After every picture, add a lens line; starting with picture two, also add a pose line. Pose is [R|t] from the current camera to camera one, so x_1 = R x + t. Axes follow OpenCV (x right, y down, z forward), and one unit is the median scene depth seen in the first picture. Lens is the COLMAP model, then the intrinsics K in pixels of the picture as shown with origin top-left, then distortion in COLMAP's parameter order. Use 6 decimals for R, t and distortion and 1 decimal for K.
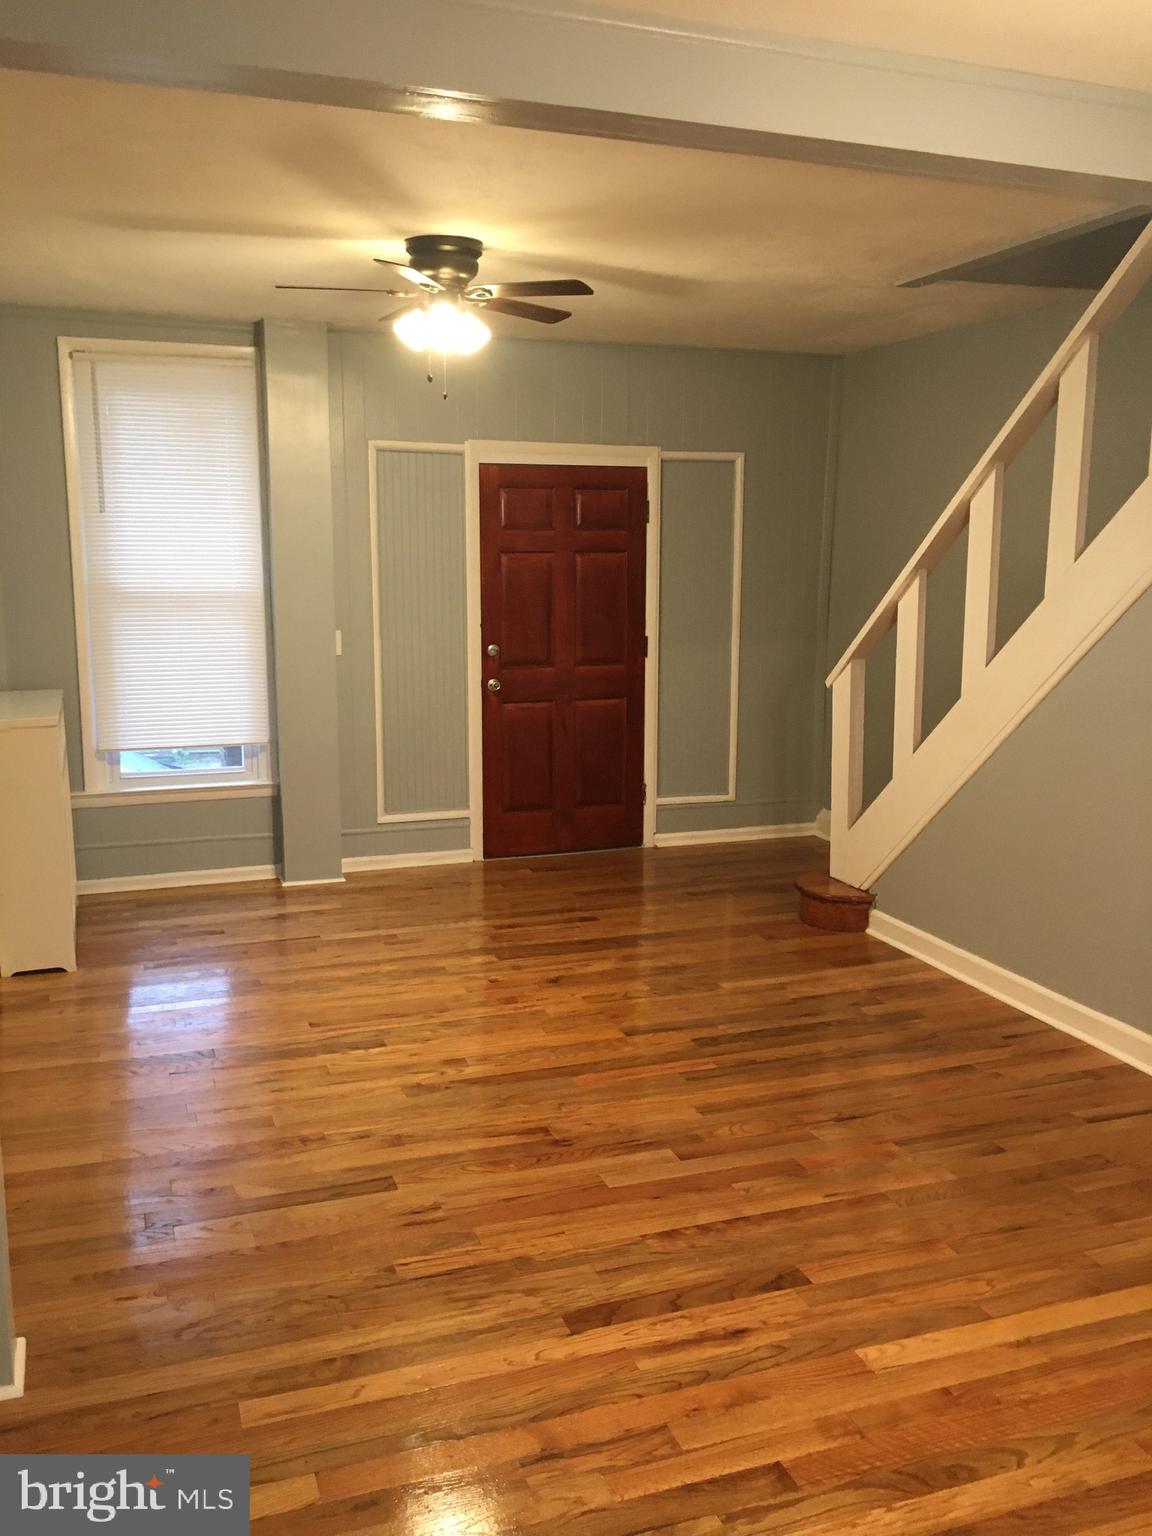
lens RADIAL K [[1316.9, 0, 585.4], [0, 1316.9, 764.6], [0, 0, 1]] dist [0.081926, -0.118290]
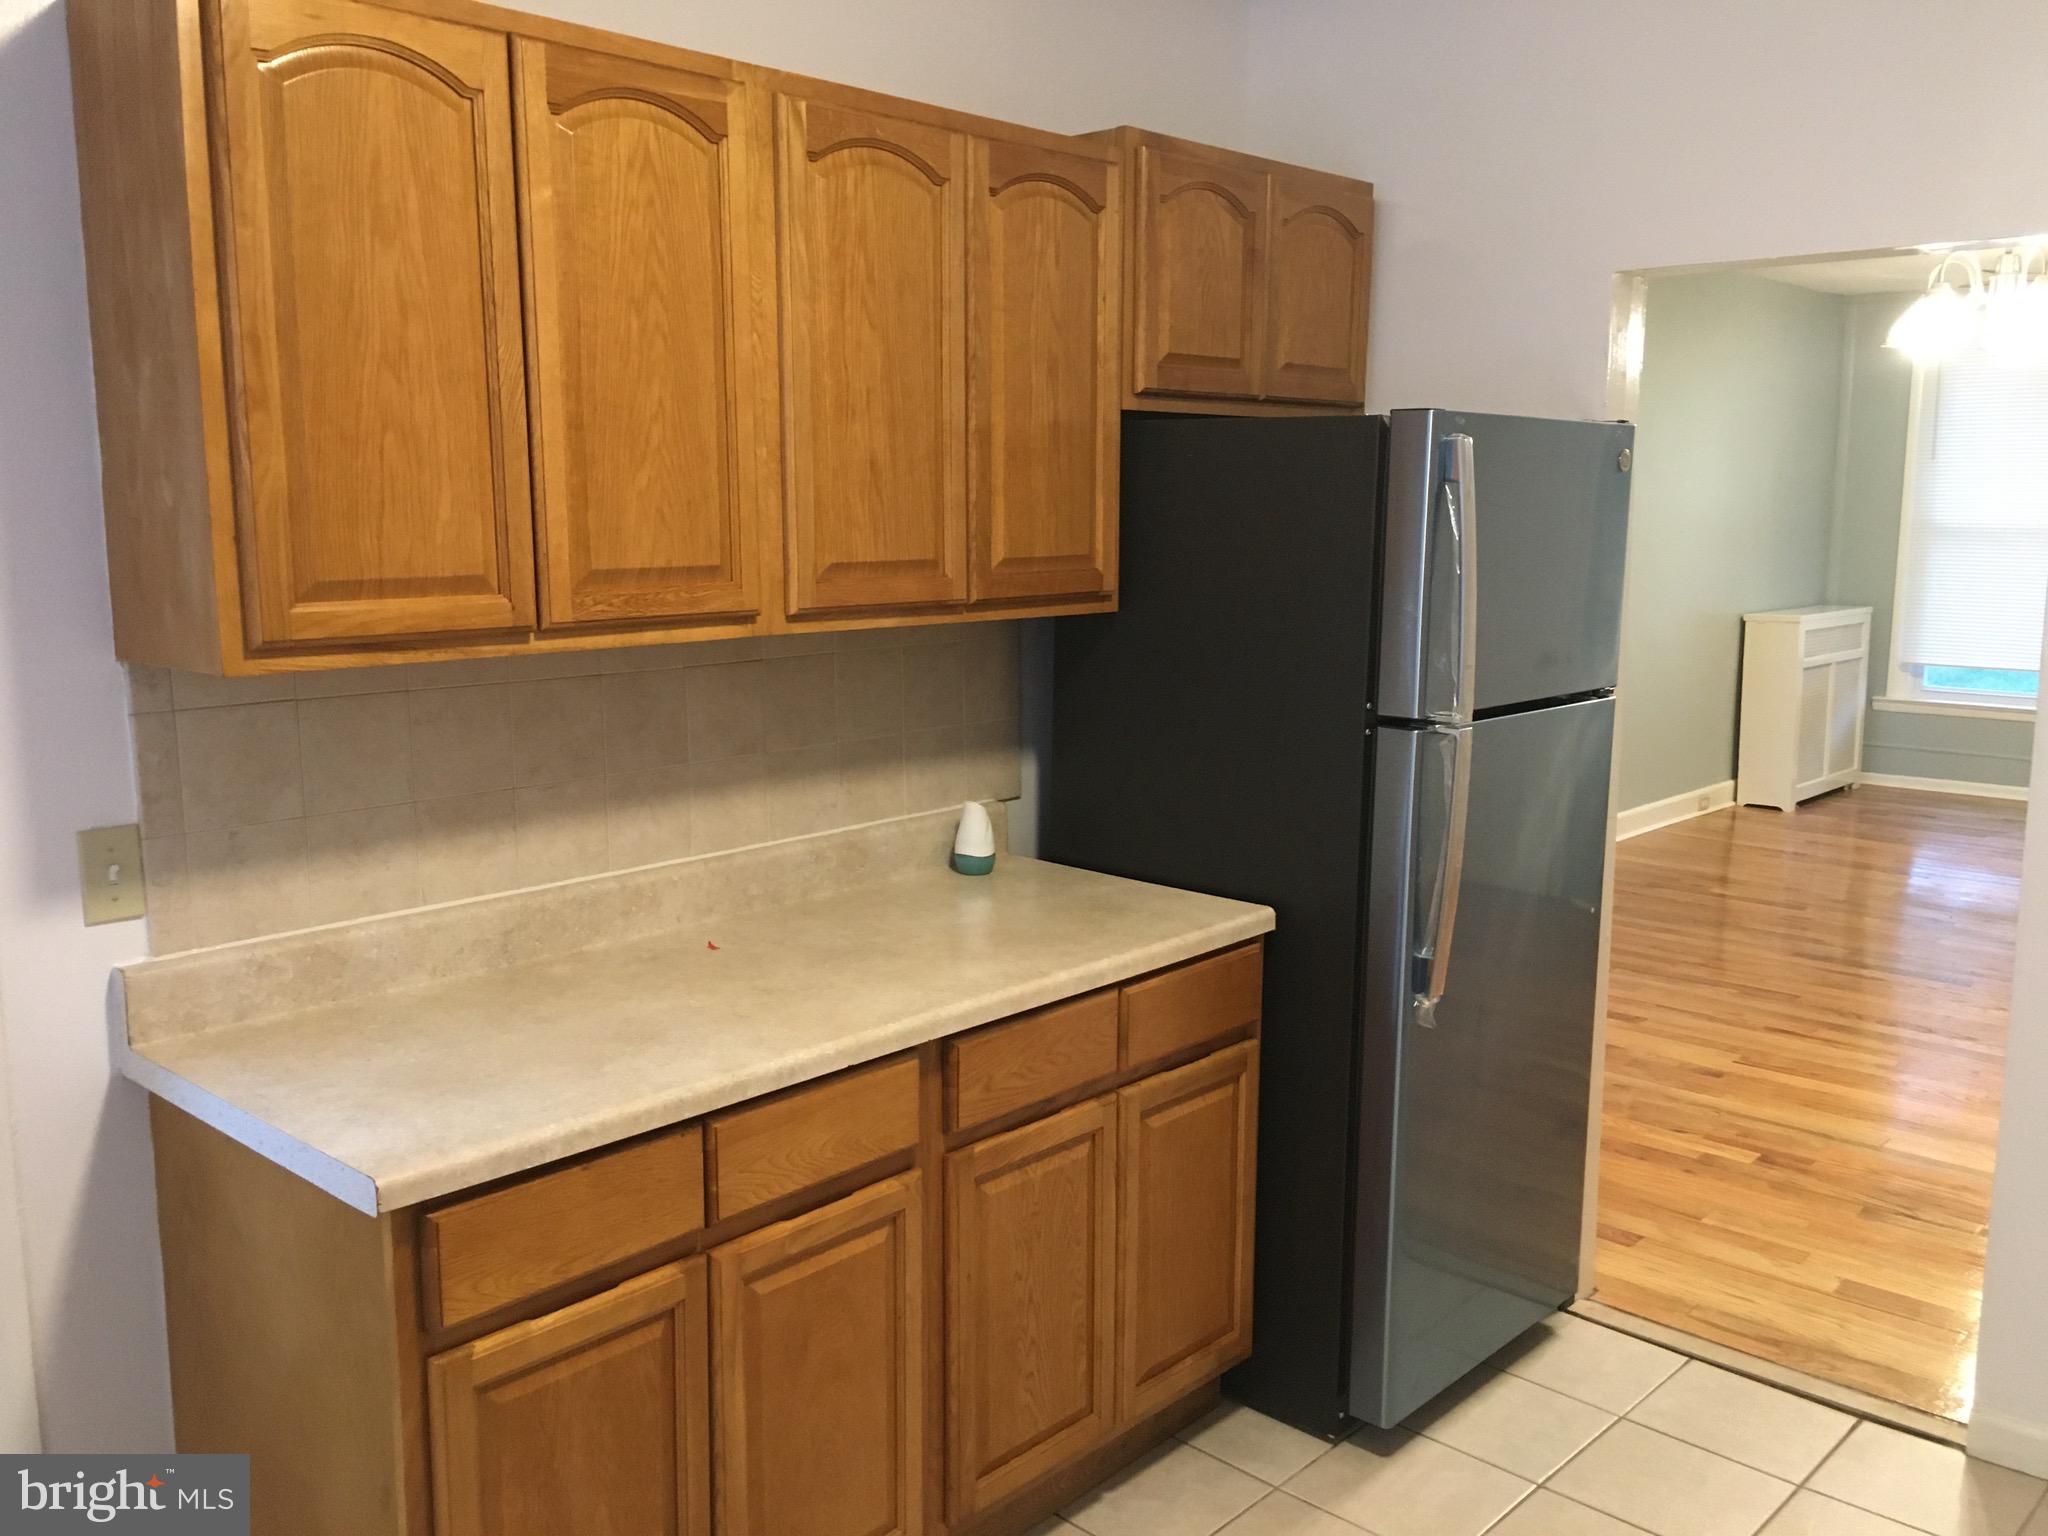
lens RADIAL K [[1755.8, 0, 1031.6], [0, 1755.8, 764.5], [0, 0, 1]] dist [0.081926, -0.118290]
pose [[0.478495, 0.134682, -0.867700, 0.815739], [-0.144318, 0.986792, 0.073583, 0.093972], [0.866149, 0.090016, 0.491612, -0.533909]]
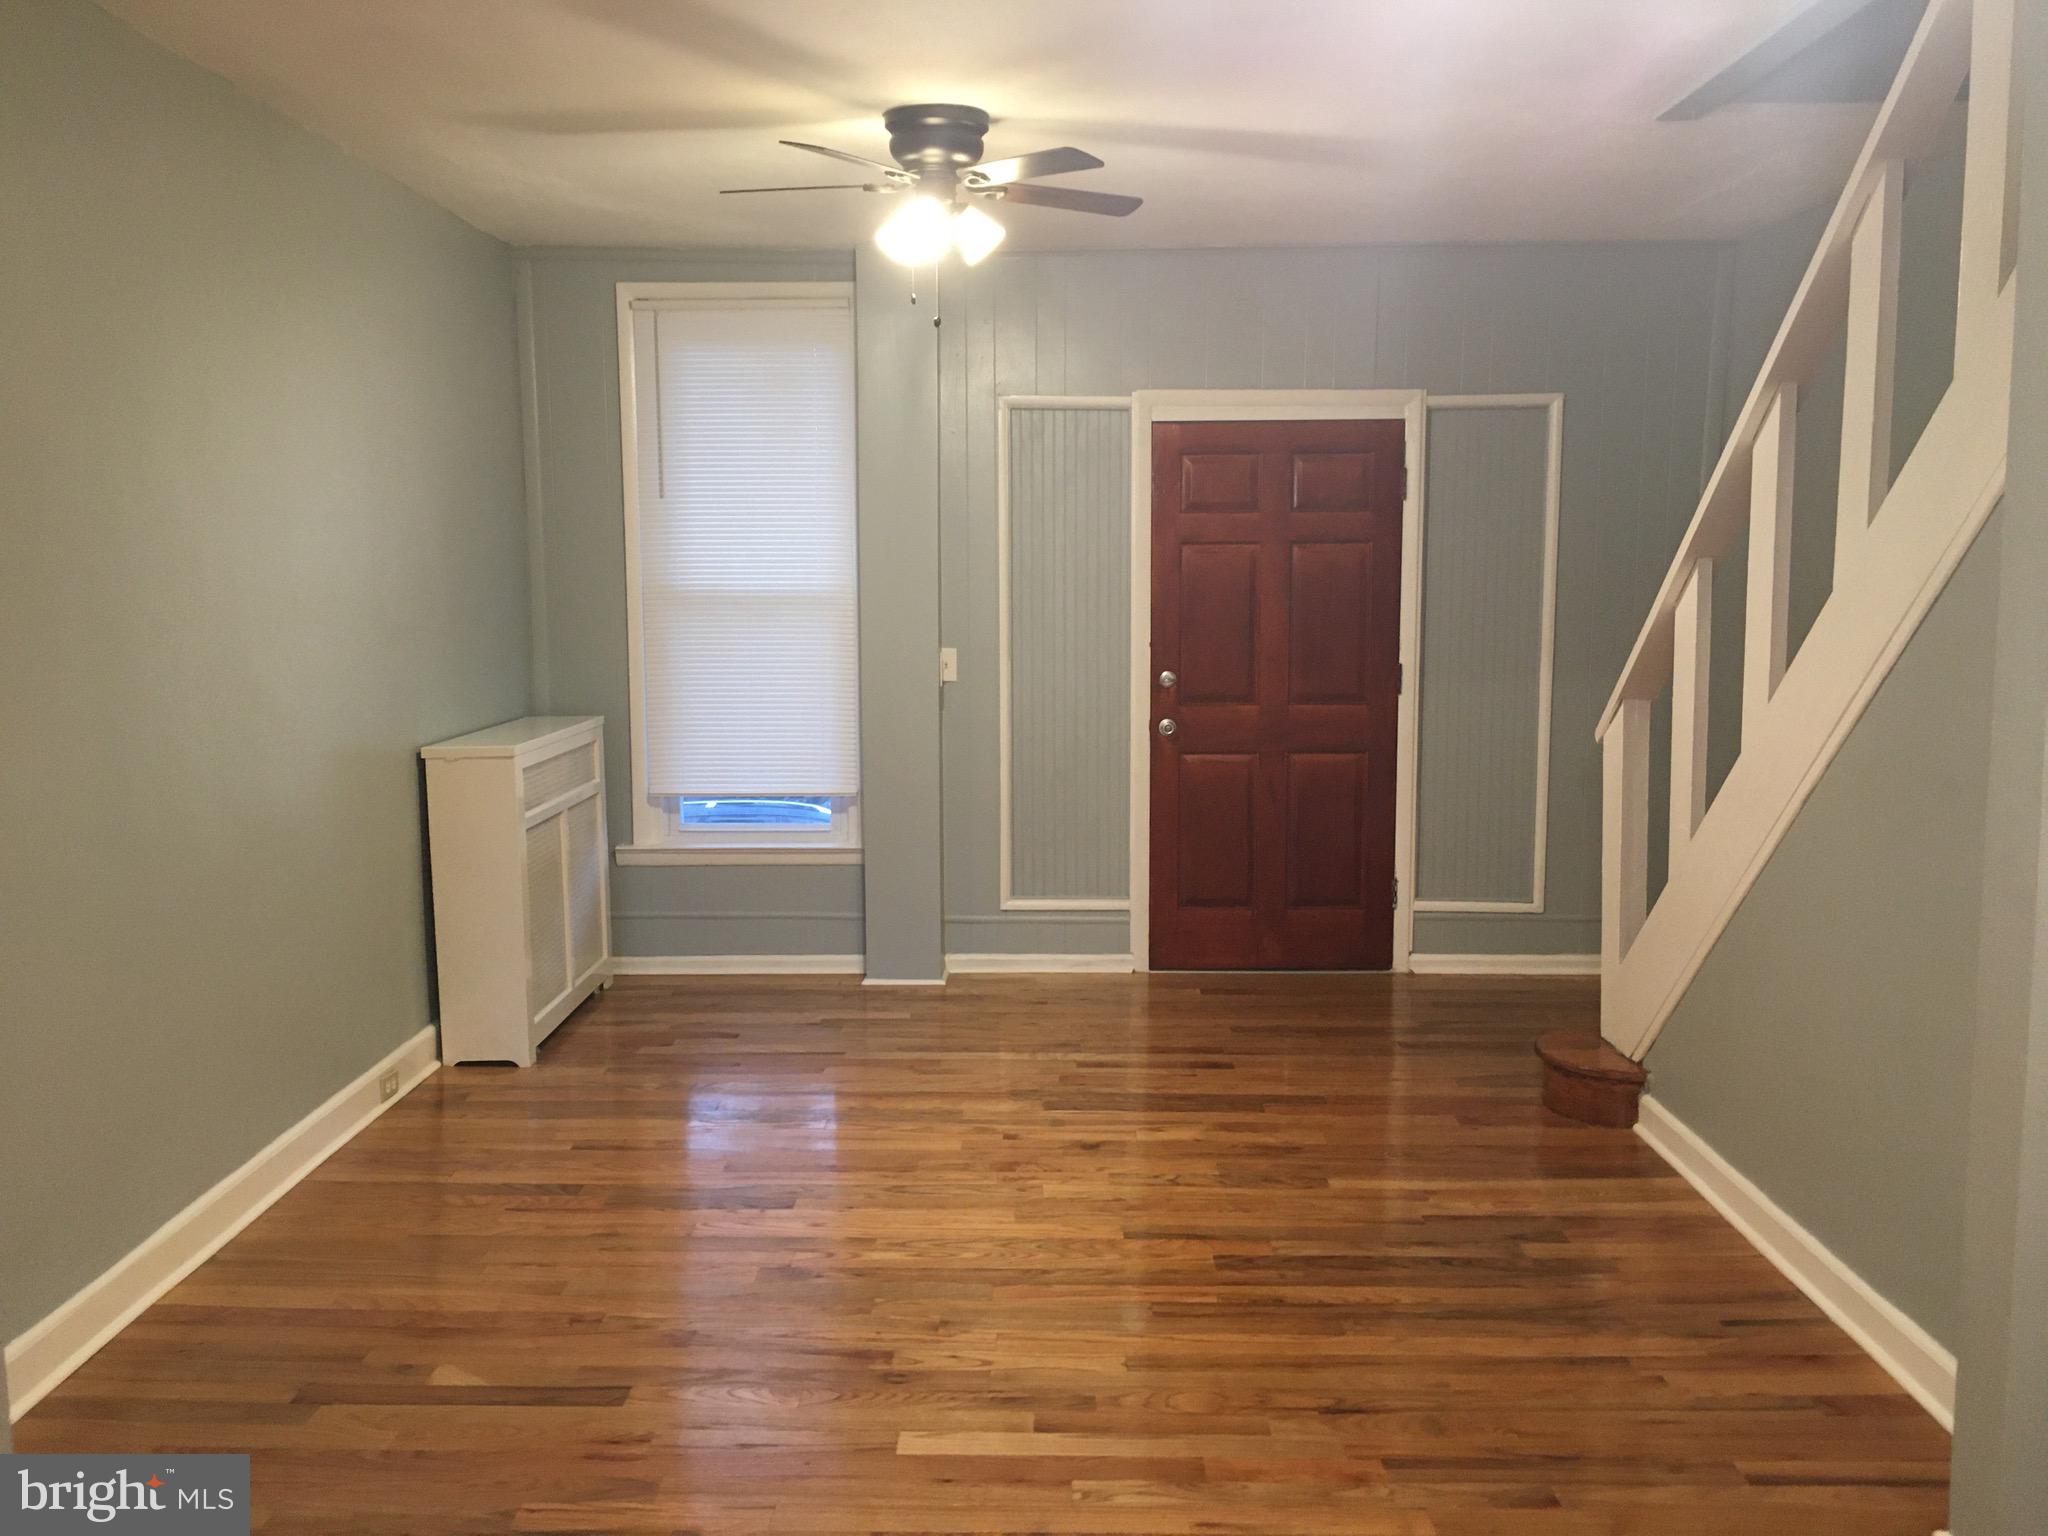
lens RADIAL K [[1755.8, 0, 1014.4], [0, 1755.8, 765.9], [0, 0, 1]] dist [0.081926, -0.118290]
pose [[0.936914, 0.036082, -0.347691, 0.266939], [-0.051761, 0.998014, -0.035909, -0.001405], [0.345705, 0.051640, 0.936921, 0.109760]]
